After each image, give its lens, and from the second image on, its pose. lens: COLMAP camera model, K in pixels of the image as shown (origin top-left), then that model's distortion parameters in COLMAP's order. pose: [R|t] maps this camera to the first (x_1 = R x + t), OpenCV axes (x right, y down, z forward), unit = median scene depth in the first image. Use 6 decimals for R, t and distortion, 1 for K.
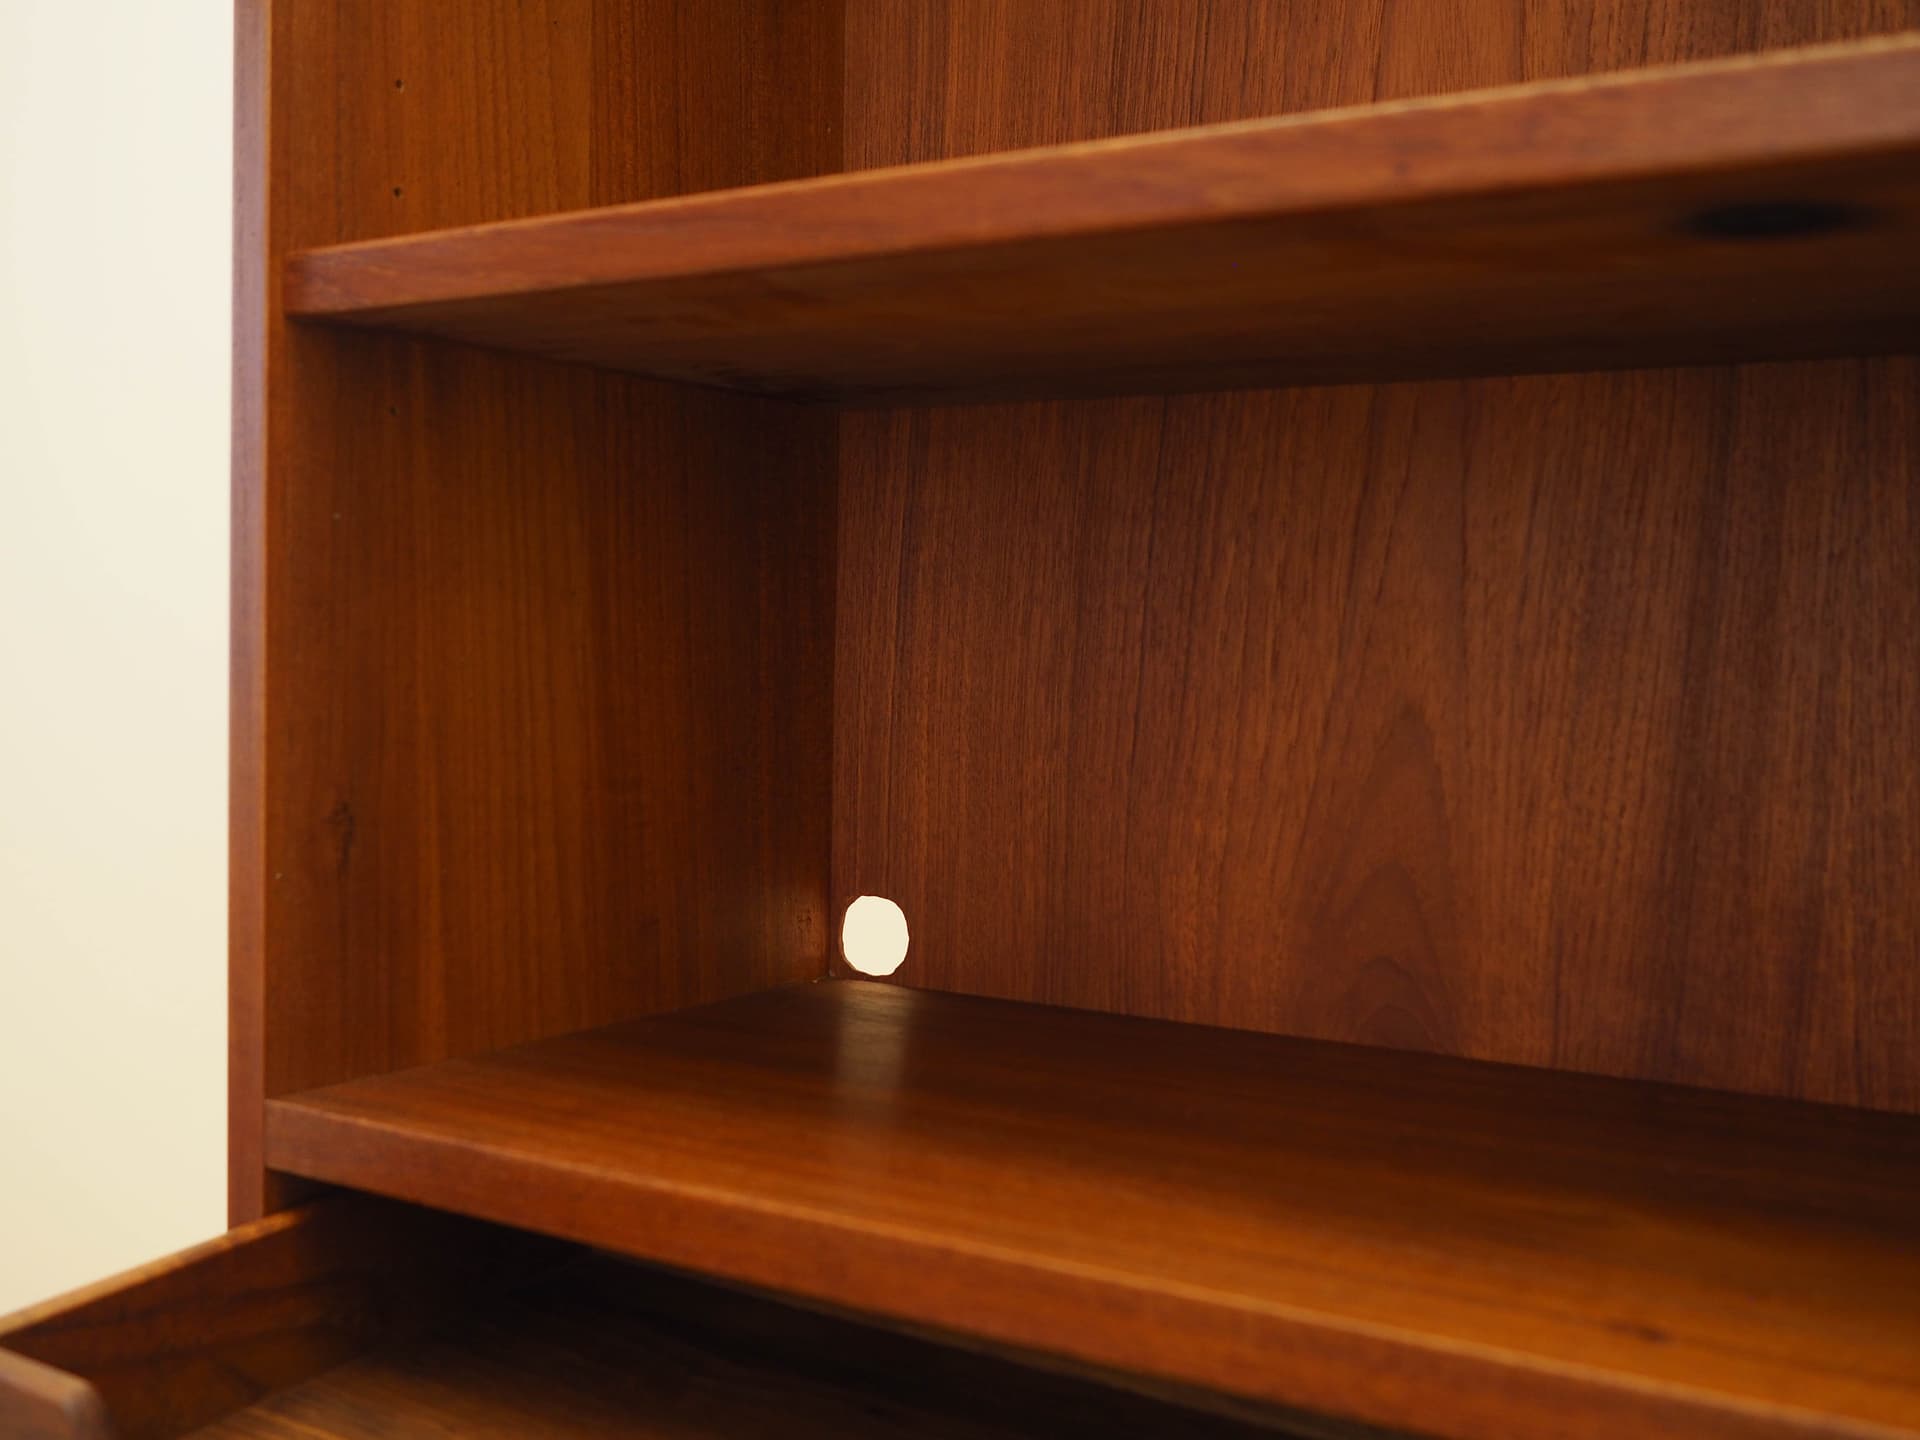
lens RADIAL K [[2068.8, 0, 960.0], [0, 2068.8, 720.0], [0, 0, 1]] dist [0.002970, -0.003272]
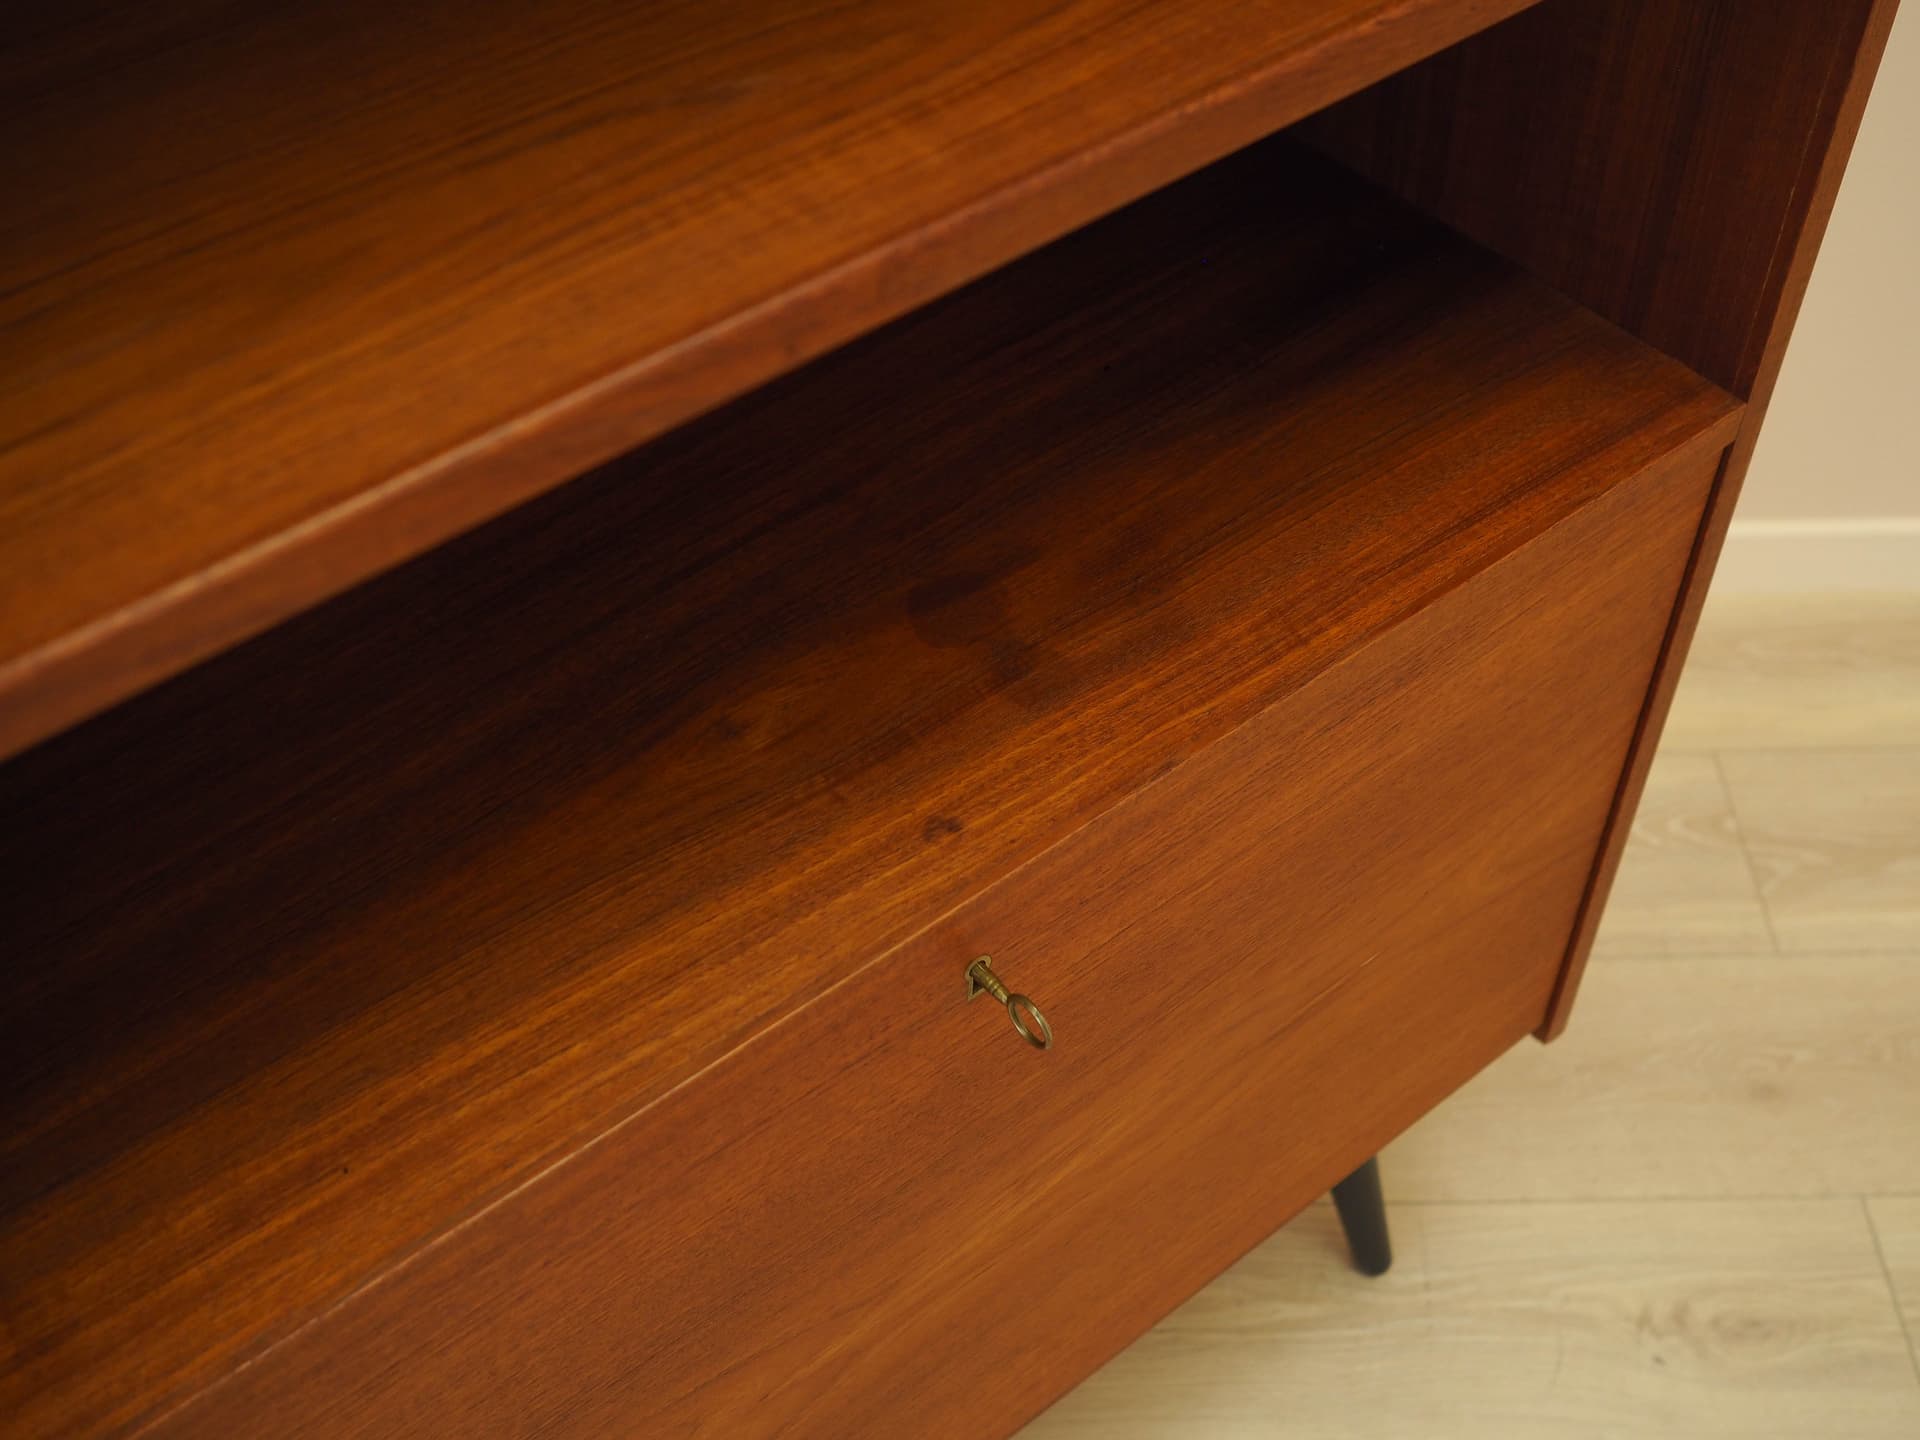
lens RADIAL K [[2002.4, 0, 960.0], [0, 2002.4, 720.0], [0, 0, 1]] dist [-0.012600, 0.004214]
pose [[0.337812, -0.716269, 0.610608, -0.357672], [0.080285, 0.668309, 0.739539, -0.586437], [-0.937783, -0.200803, 0.283268, 0.354534]]
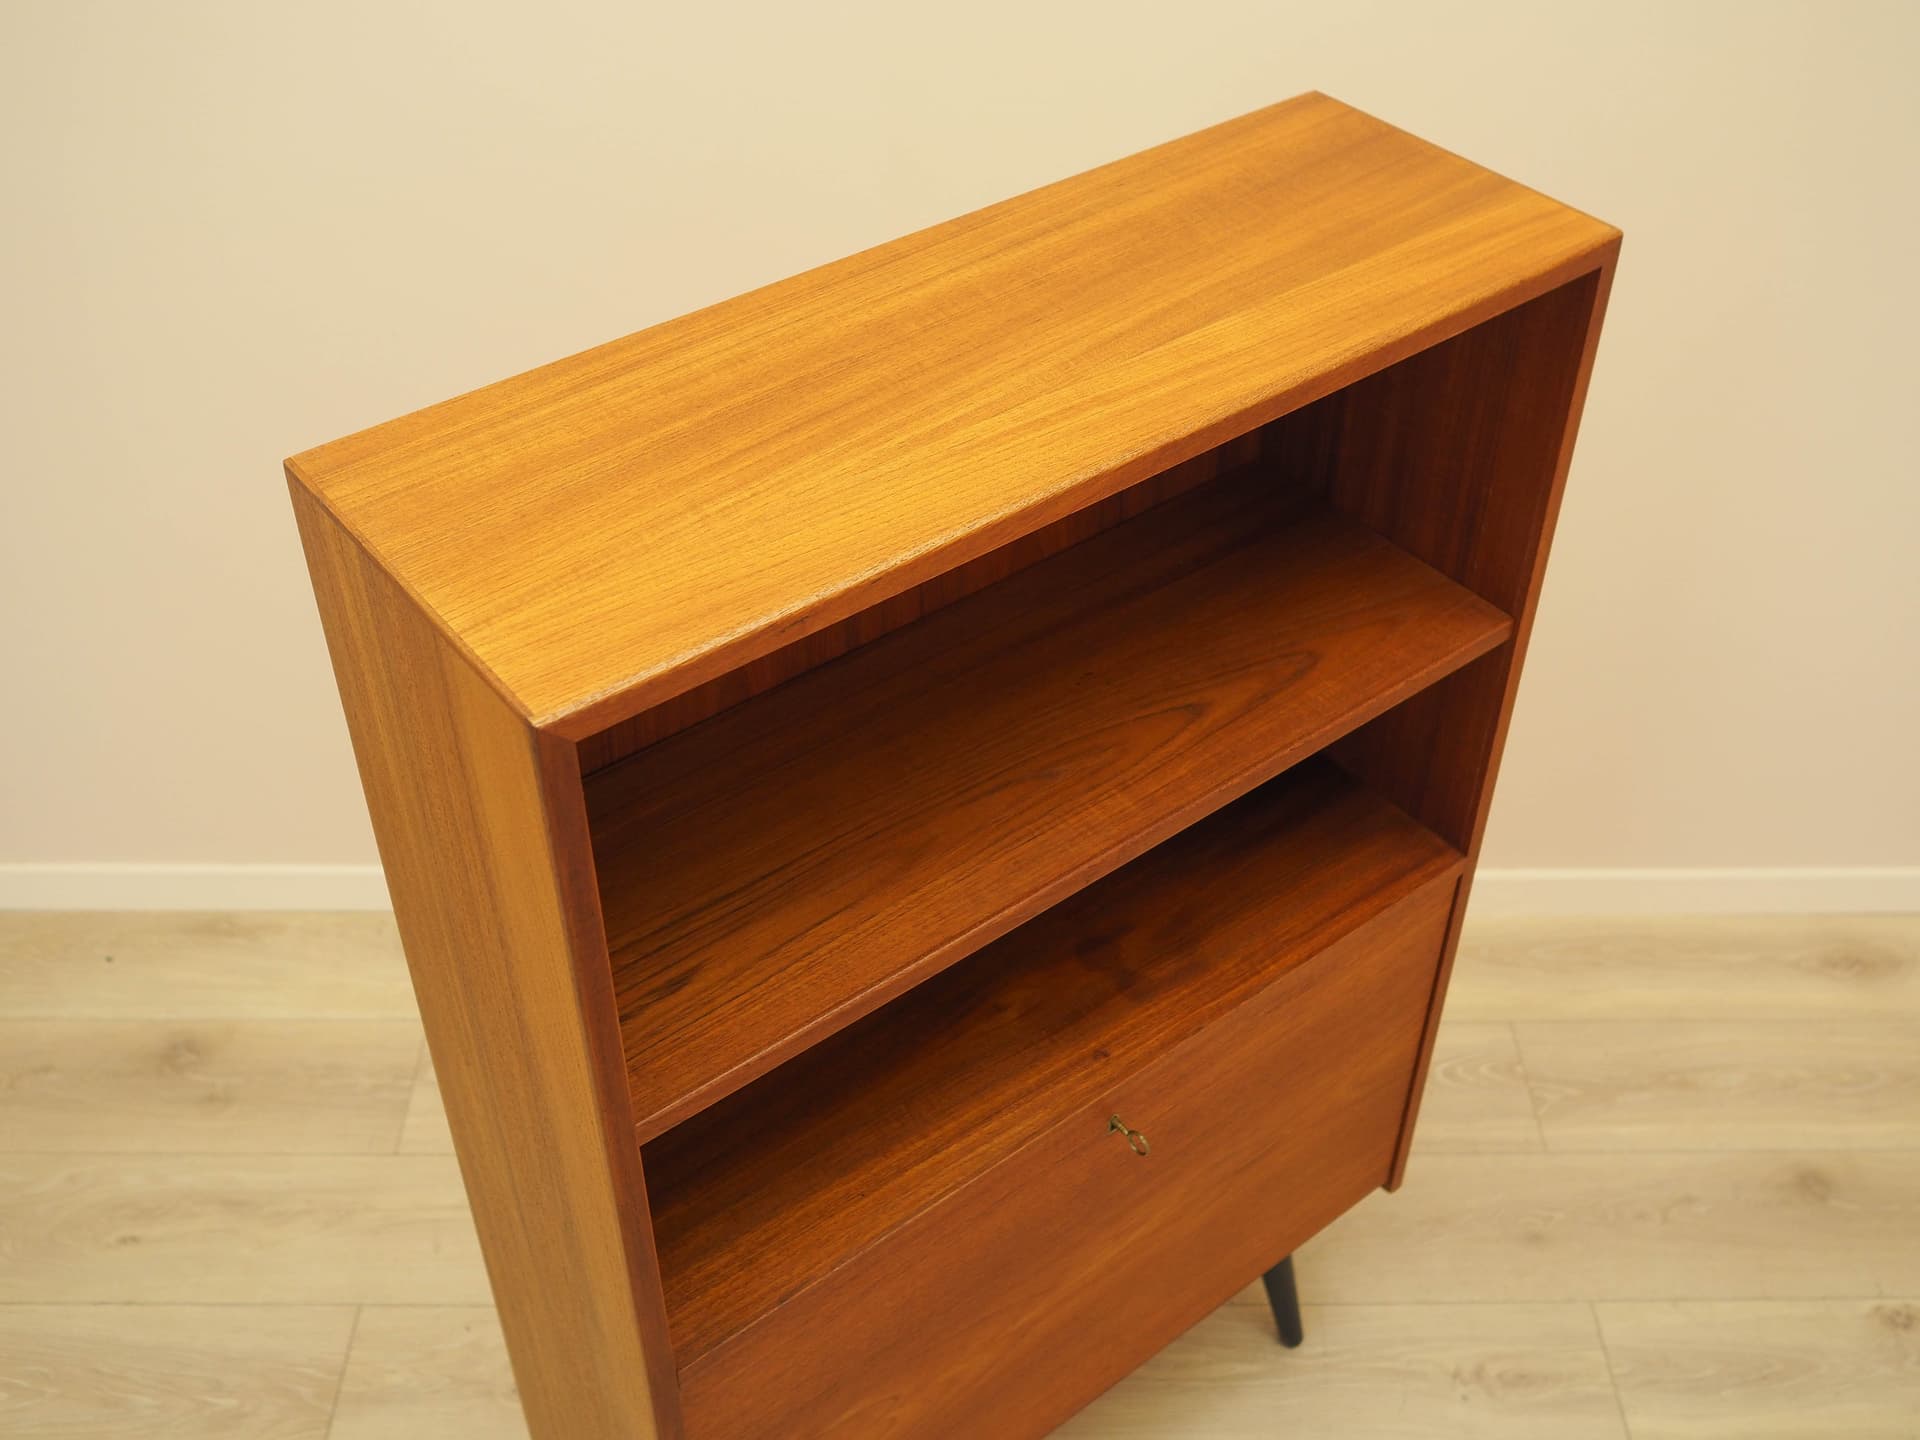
lens RADIAL K [[2002.4, 0, 960.0], [0, 2002.4, 720.0], [0, 0, 1]] dist [-0.012600, 0.004214]
pose [[0.324630, -0.627601, 0.707624, -1.193391], [0.038566, 0.756303, 0.653083, -1.569457], [-0.945054, -0.184721, 0.269723, 0.247185]]
